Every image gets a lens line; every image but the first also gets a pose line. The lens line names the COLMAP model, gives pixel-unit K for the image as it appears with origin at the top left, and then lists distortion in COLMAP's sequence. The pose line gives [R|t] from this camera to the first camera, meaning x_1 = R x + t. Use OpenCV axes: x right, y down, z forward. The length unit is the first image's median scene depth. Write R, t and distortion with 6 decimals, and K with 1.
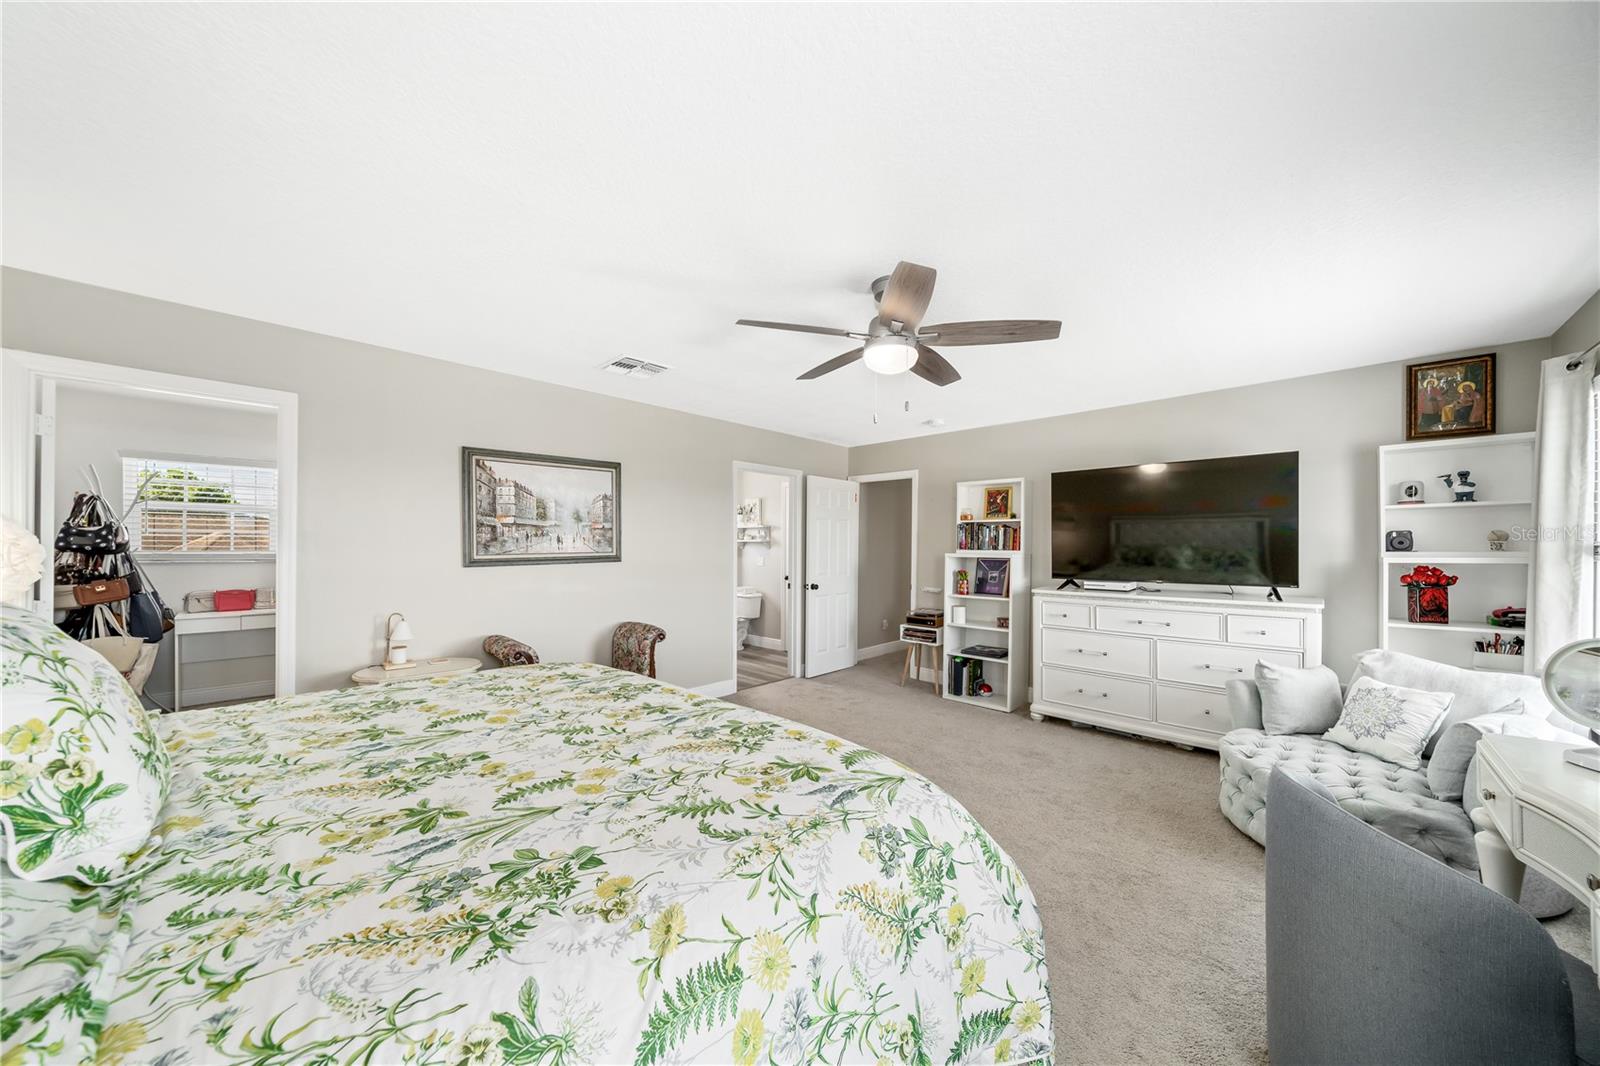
lens RADIAL K [[556.8, 0, 803.4], [0, 556.8, 545.5], [0, 0, 1]] dist [-0.003240, -0.000050]
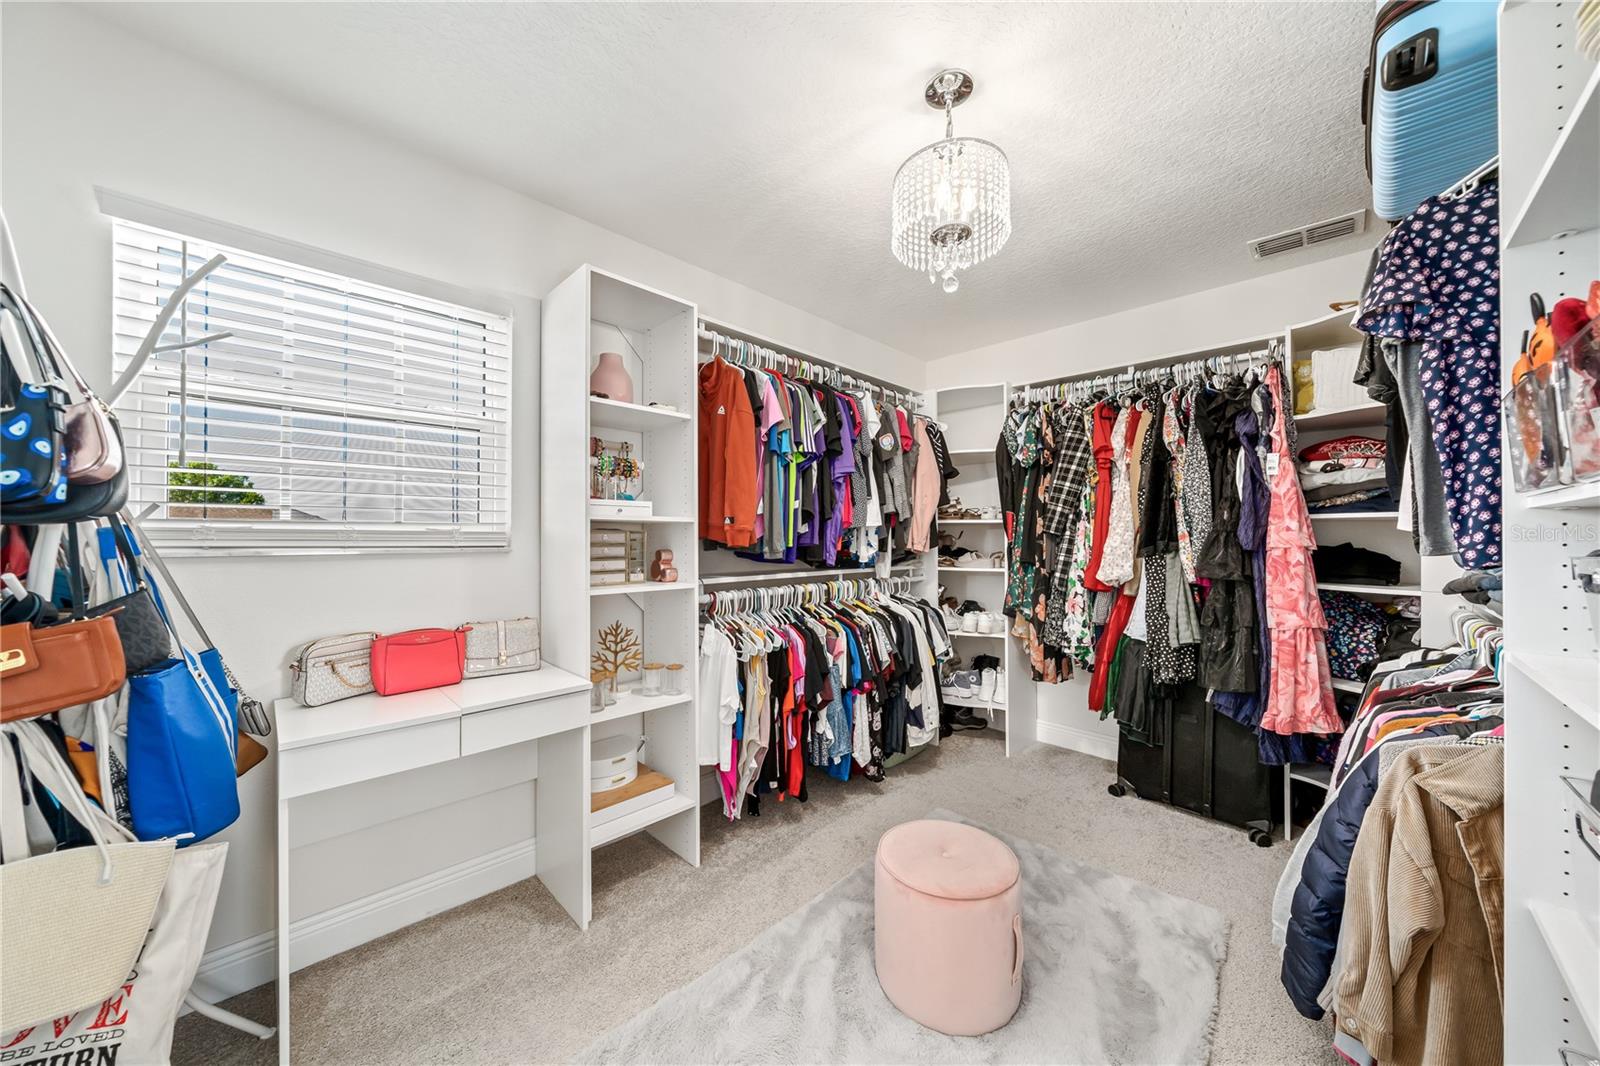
lens RADIAL K [[556.8, 0, 793.6], [0, 556.8, 533.8], [0, 0, 1]] dist [-0.003240, -0.000050]
pose [[0.999774, 0.000035, -0.021280, -0.867050], [-0.000086, 0.999997, -0.002377, 0.020626], [0.021280, 0.002378, 0.999771, 0.721467]]
